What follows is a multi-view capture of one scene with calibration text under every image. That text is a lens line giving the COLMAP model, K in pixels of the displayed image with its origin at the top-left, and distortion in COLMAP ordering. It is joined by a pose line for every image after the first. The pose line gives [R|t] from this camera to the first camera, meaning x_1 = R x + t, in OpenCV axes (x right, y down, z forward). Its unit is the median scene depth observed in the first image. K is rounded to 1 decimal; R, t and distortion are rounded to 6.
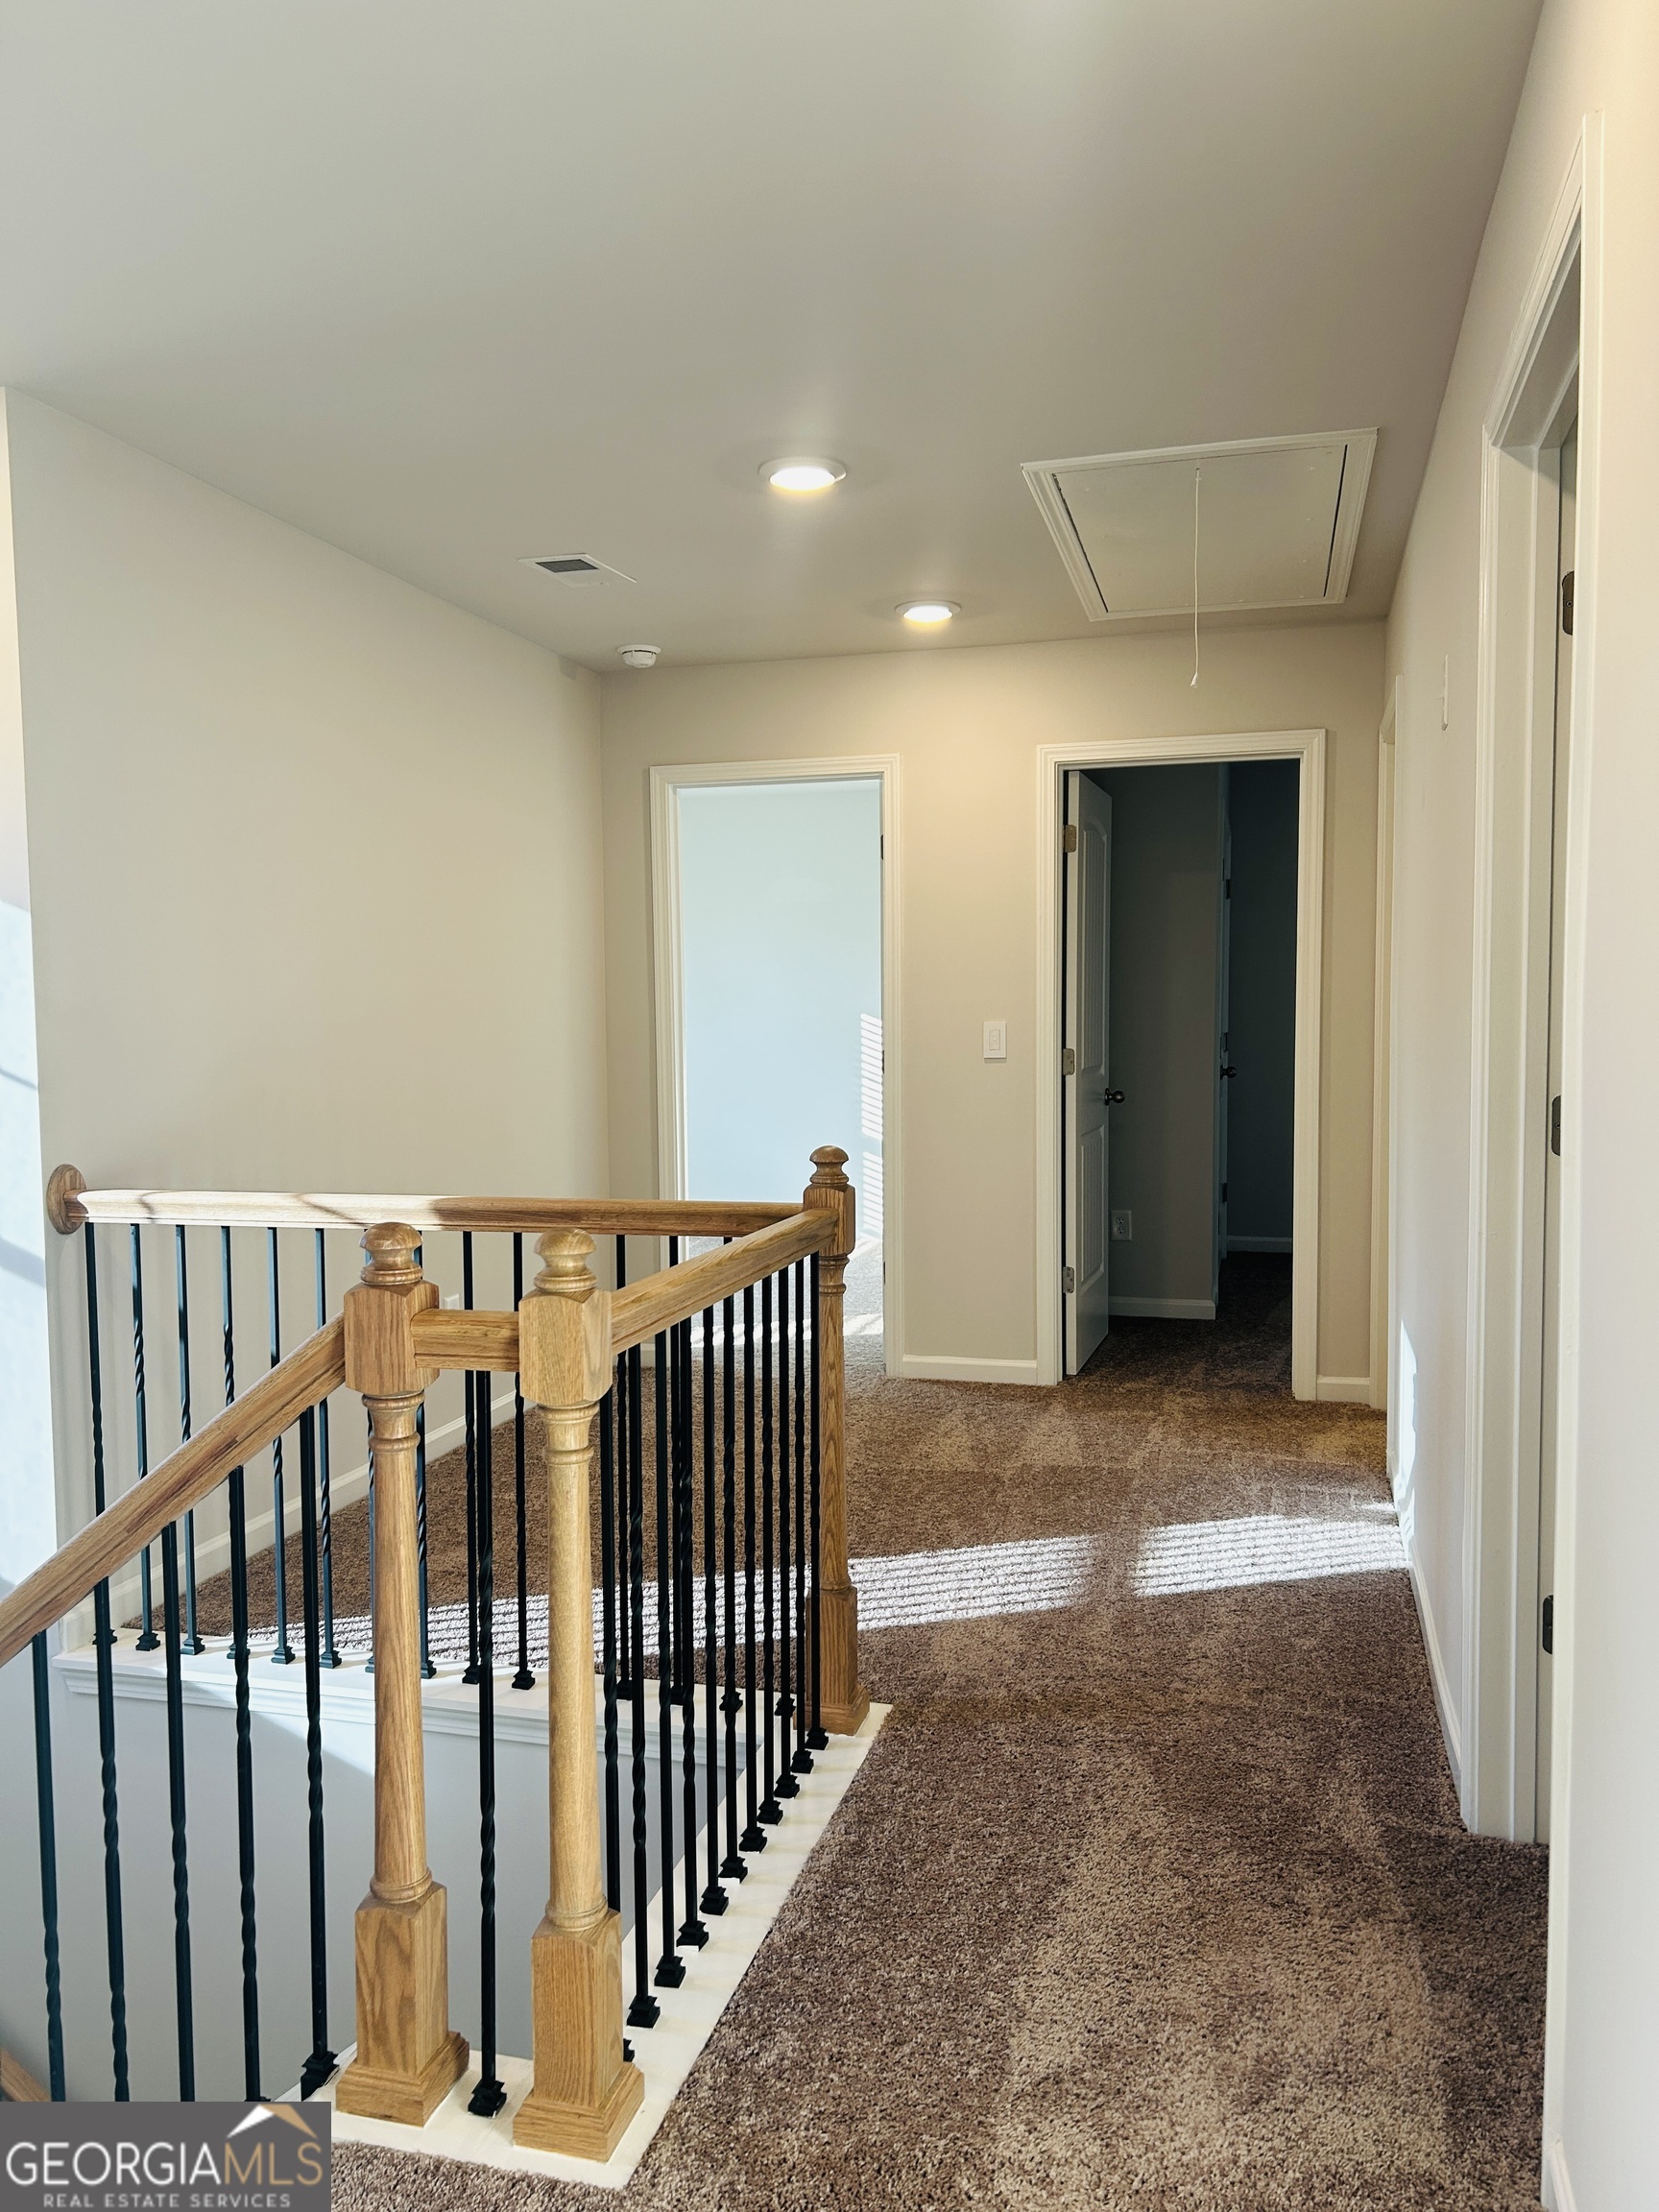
lens RADIAL K [[1661.7, 0, 816.9], [0, 1661.7, 1097.6], [0, 0, 1]] dist [0.068646, -0.079185]
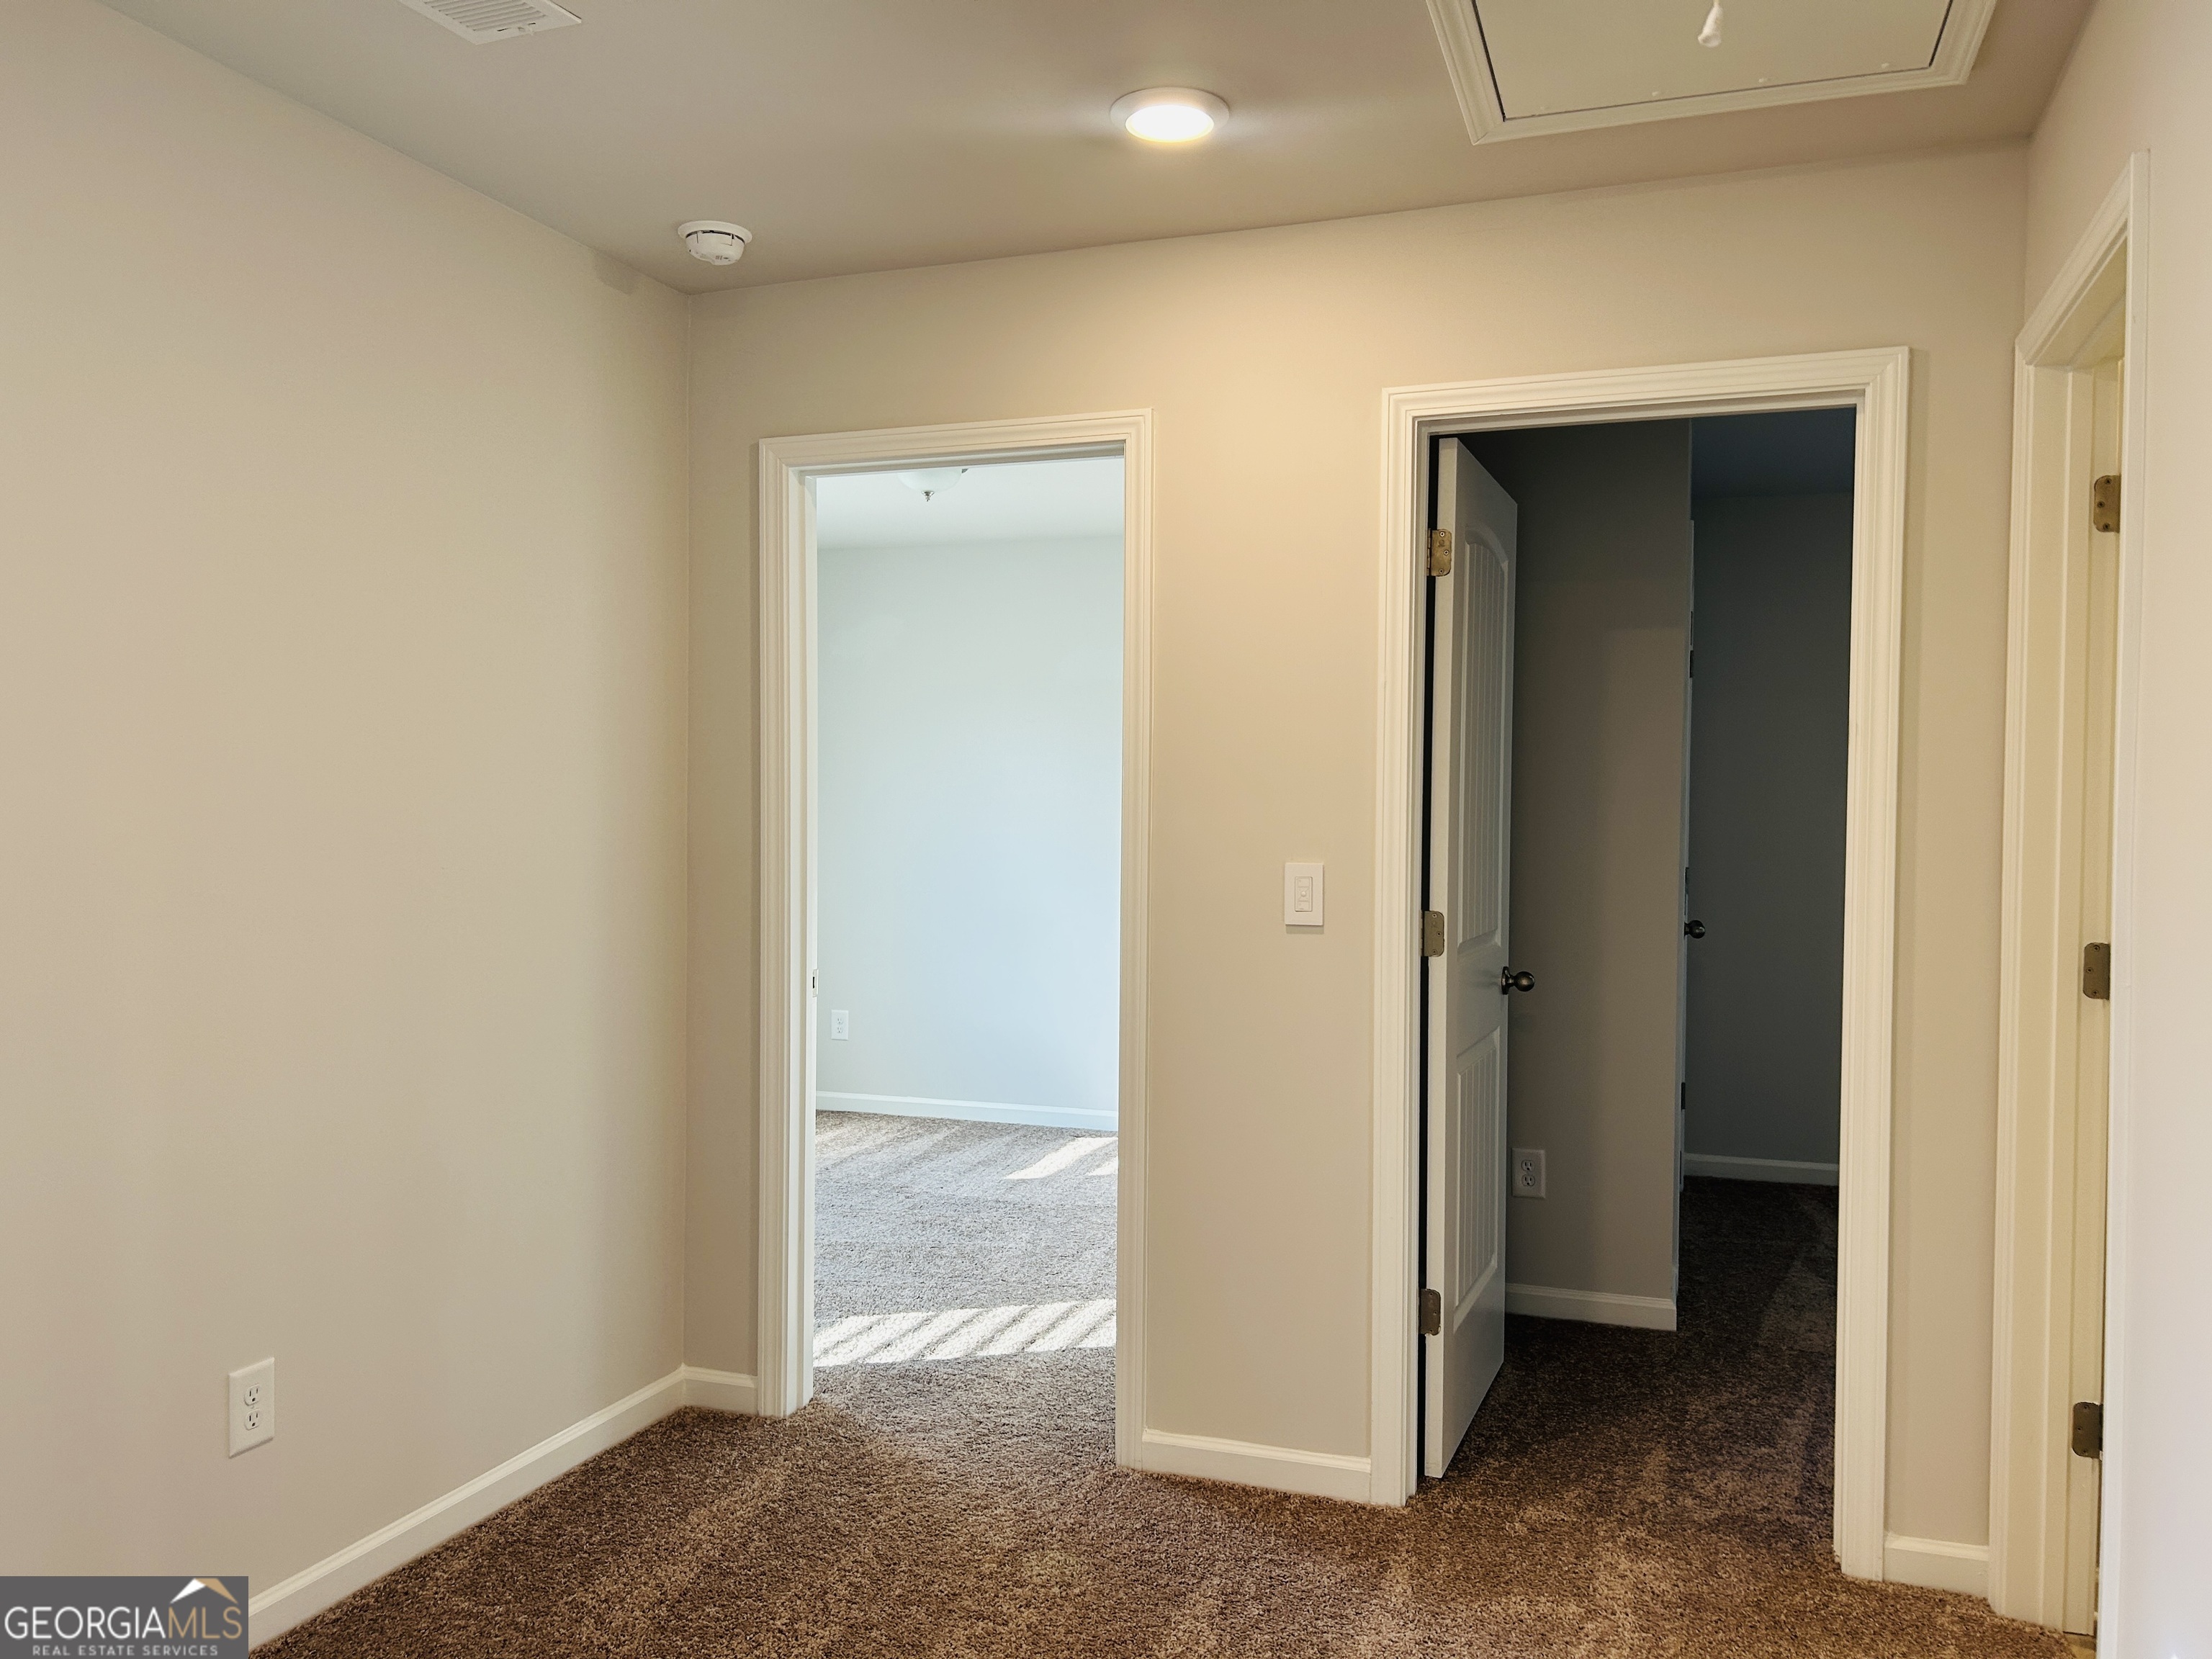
lens RADIAL K [[1661.7, 0, 1124.5], [0, 1661.7, 844.8], [0, 0, 1]] dist [0.068646, -0.079185]
pose [[0.997606, 0.017880, -0.066795, 0.081380], [-0.019827, 0.999394, -0.028594, -0.034608], [0.066244, 0.029850, 0.997357, 0.409080]]
